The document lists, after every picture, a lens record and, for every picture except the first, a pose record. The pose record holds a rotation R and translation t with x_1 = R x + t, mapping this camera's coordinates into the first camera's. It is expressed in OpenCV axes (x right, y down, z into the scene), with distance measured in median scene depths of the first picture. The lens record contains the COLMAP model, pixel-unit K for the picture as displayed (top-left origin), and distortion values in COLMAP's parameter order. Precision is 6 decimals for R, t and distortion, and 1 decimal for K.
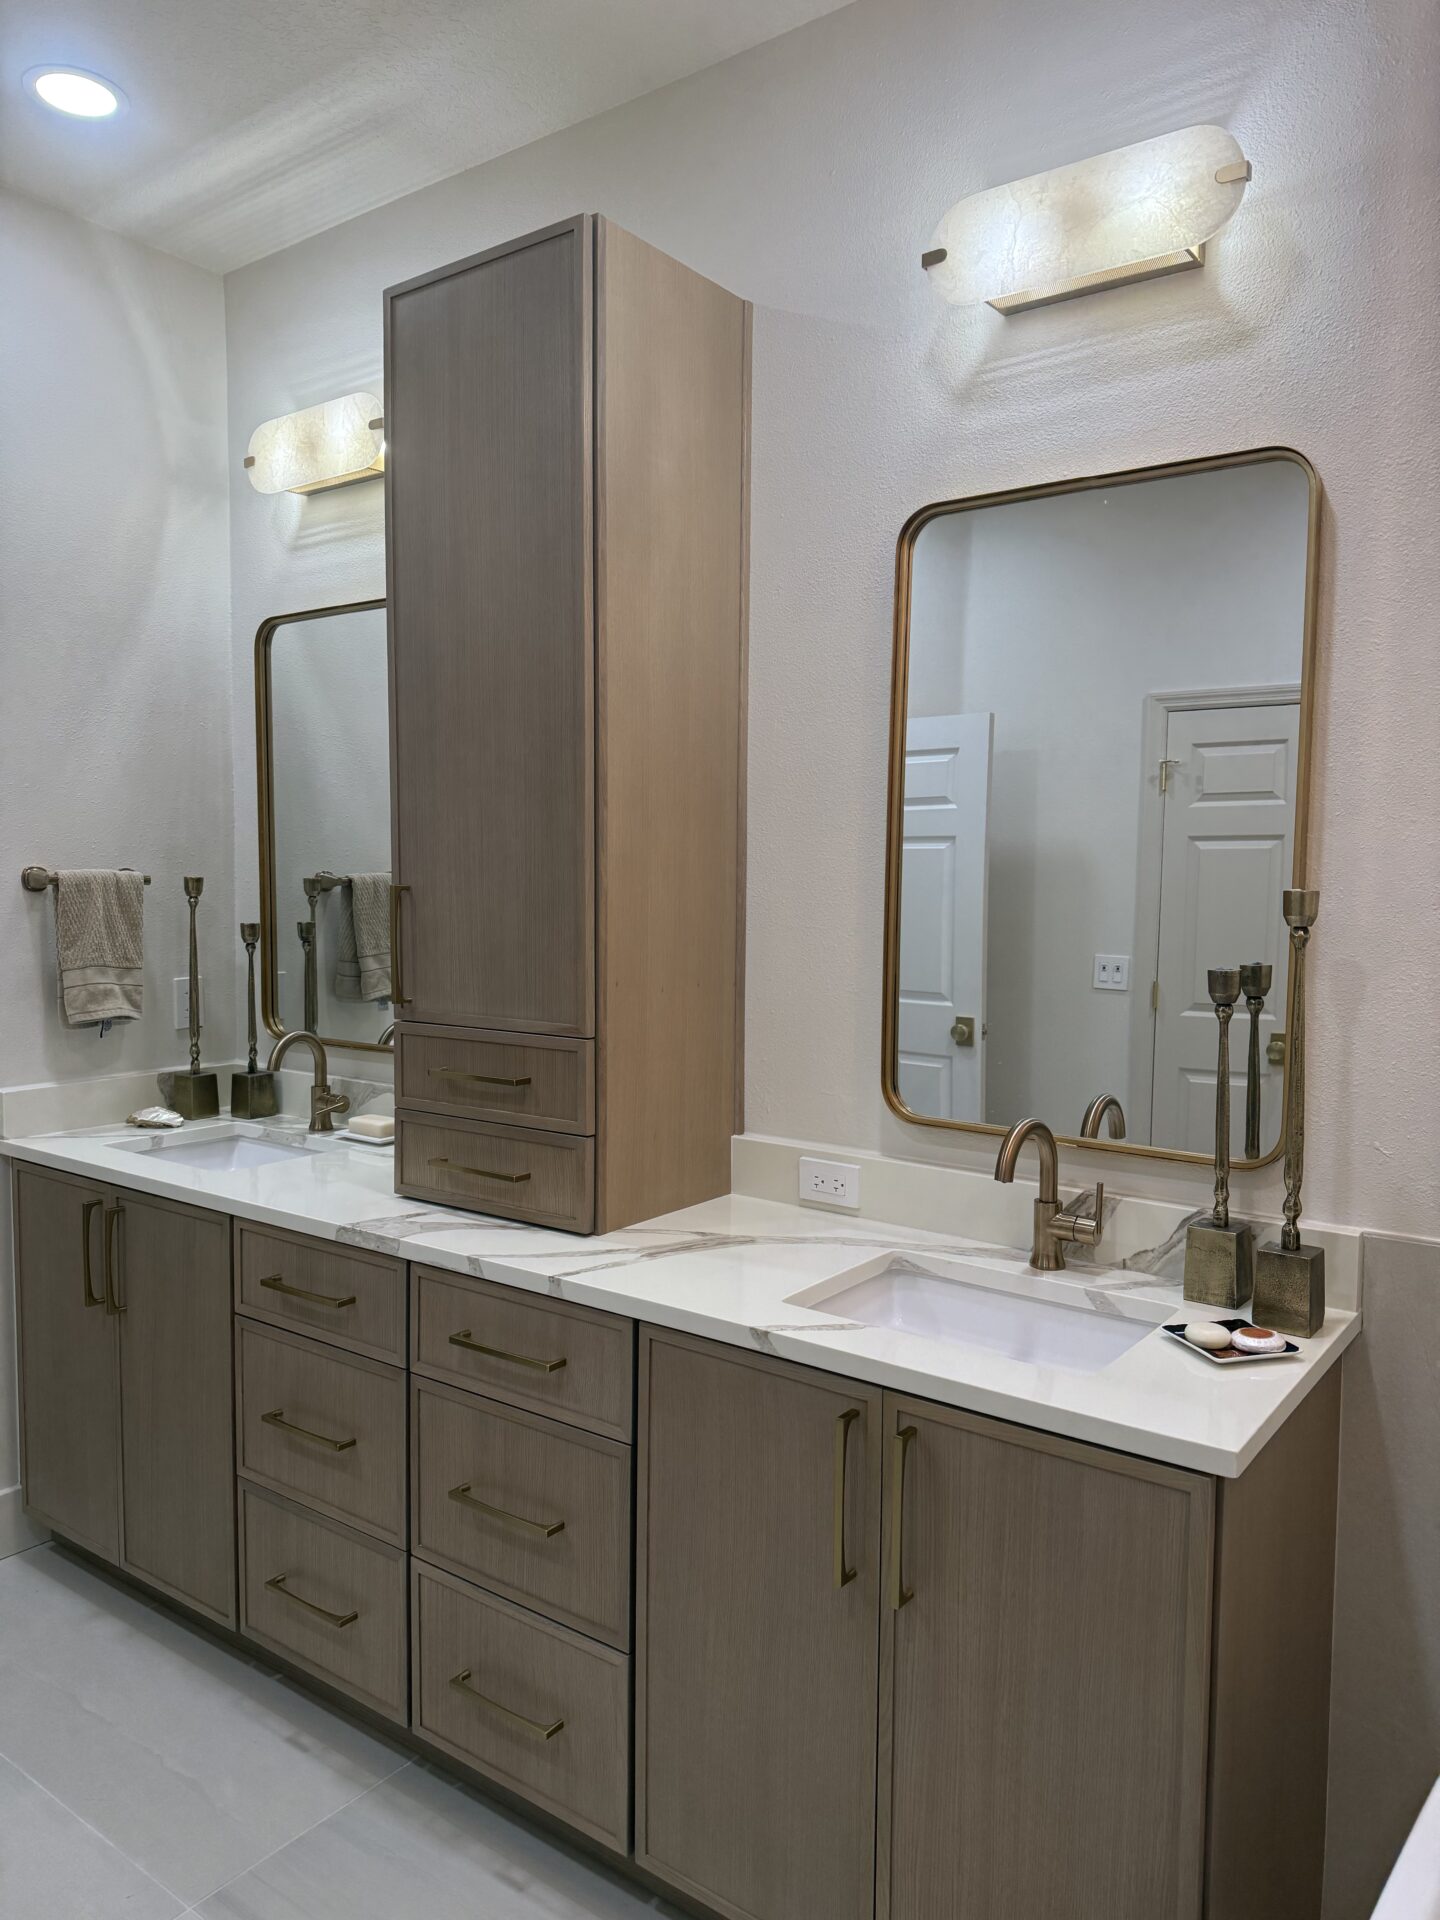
lens RADIAL K [[1347.0, 0, 715.1], [0, 1347.0, 964.3], [0, 0, 1]] dist [0.043462, -0.052920]
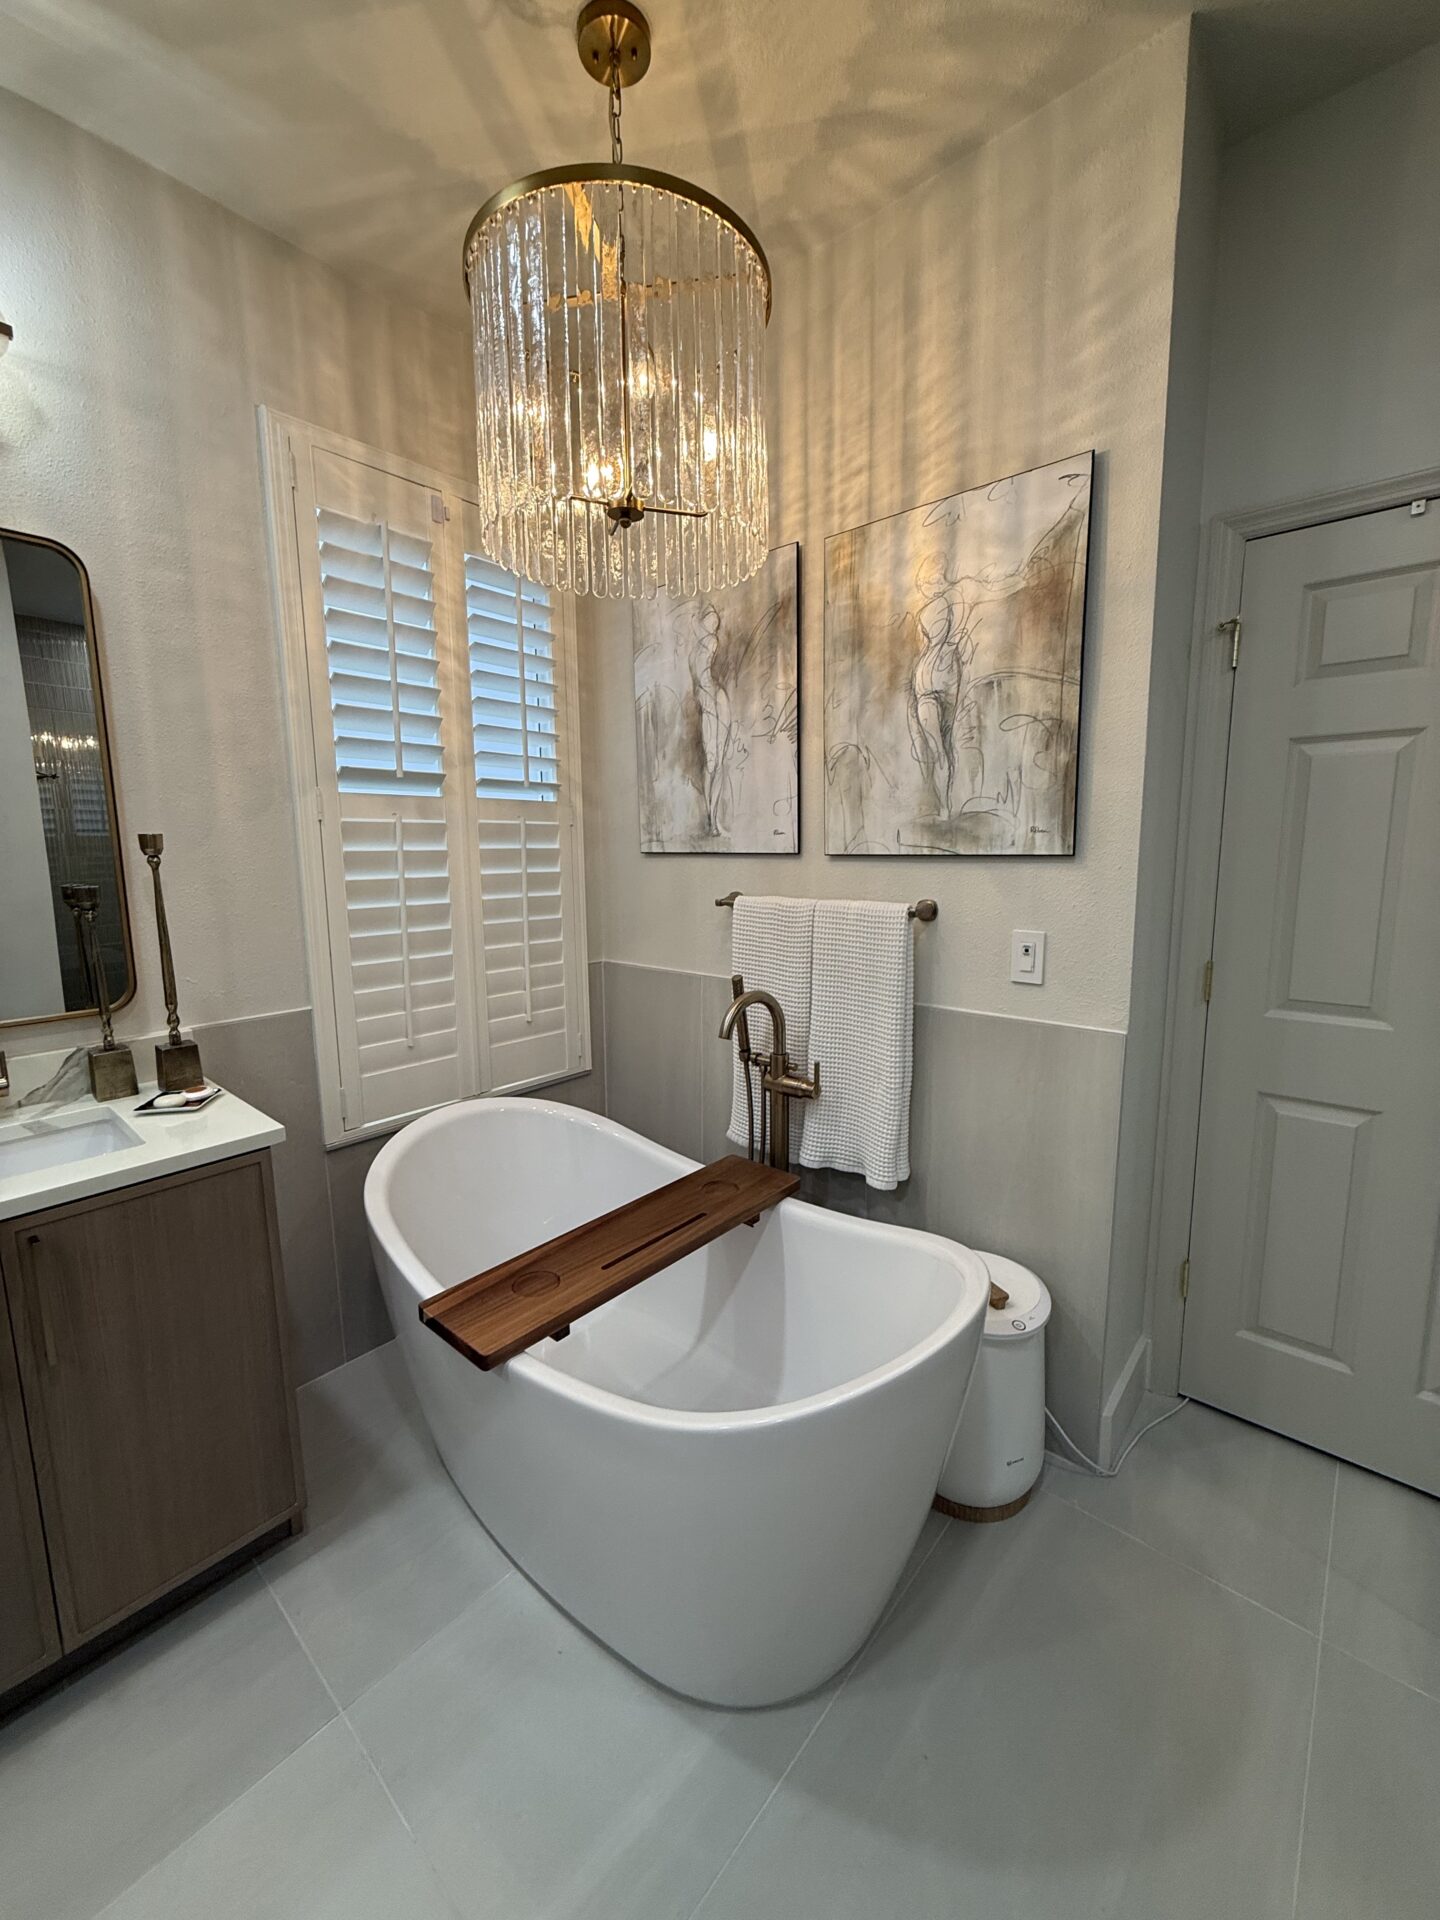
lens RADIAL K [[762.9, 0, 717.8], [0, 762.9, 956.3], [0, 0, 1]] dist [-0.000403, 0.000259]
pose [[0.080719, -0.155634, 0.984511, -0.388717], [0.078018, 0.985690, 0.149424, 0.007162], [-0.993679, 0.064748, 0.091706, 0.187965]]
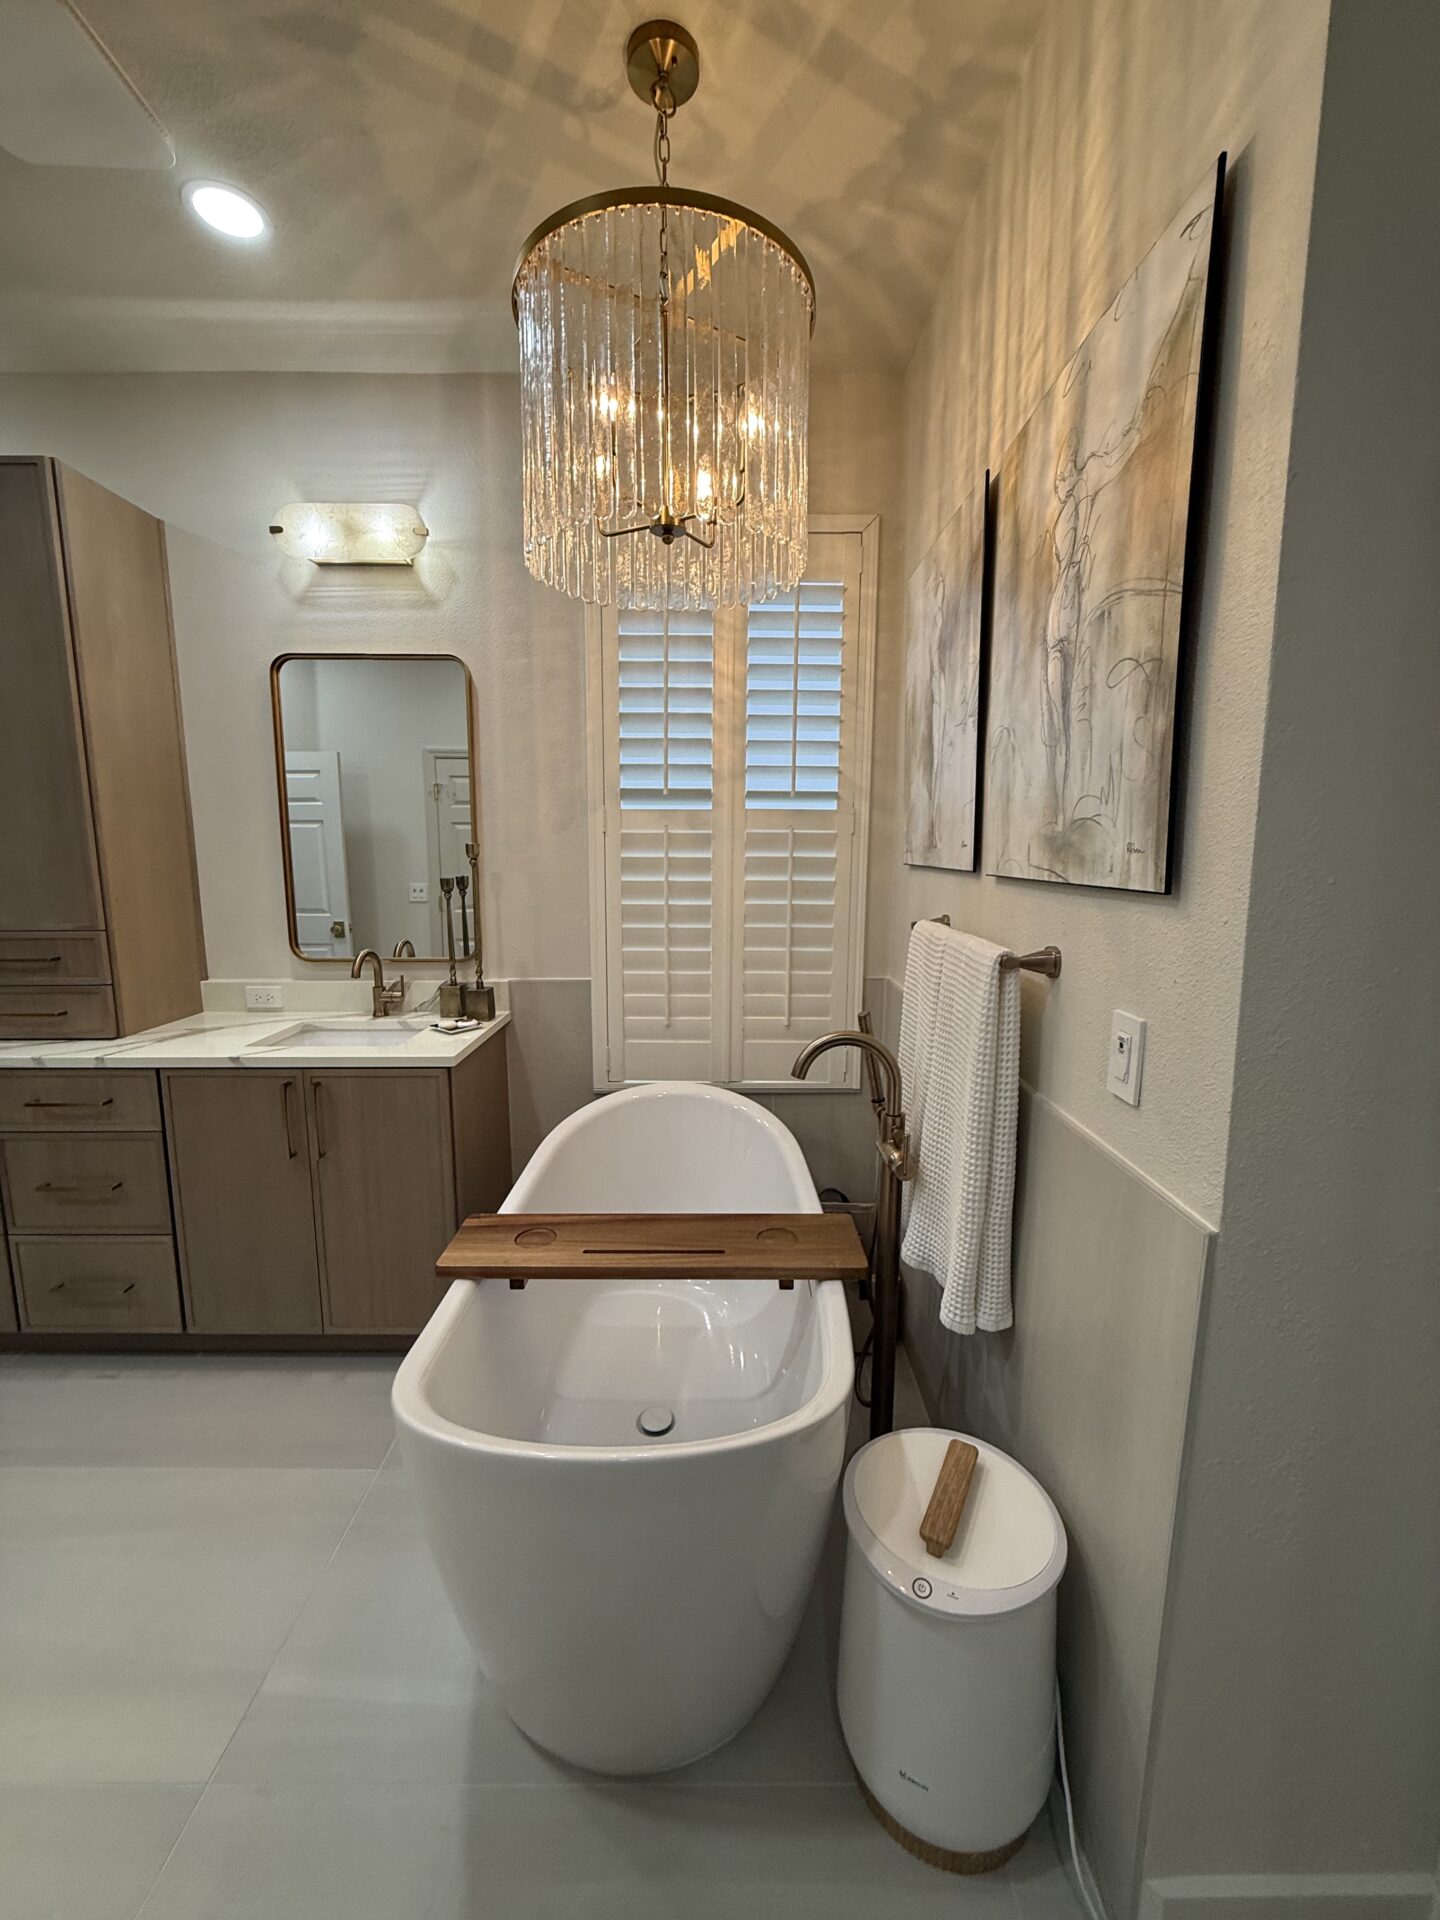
lens RADIAL K [[762.9, 0, 717.5], [0, 762.9, 956.3], [0, 0, 1]] dist [-0.000403, 0.000259]
pose [[0.800981, -0.093840, 0.591290, -0.042636], [0.046929, 0.994442, 0.094250, 0.032993], [-0.596848, -0.047744, 0.800933, -0.325228]]
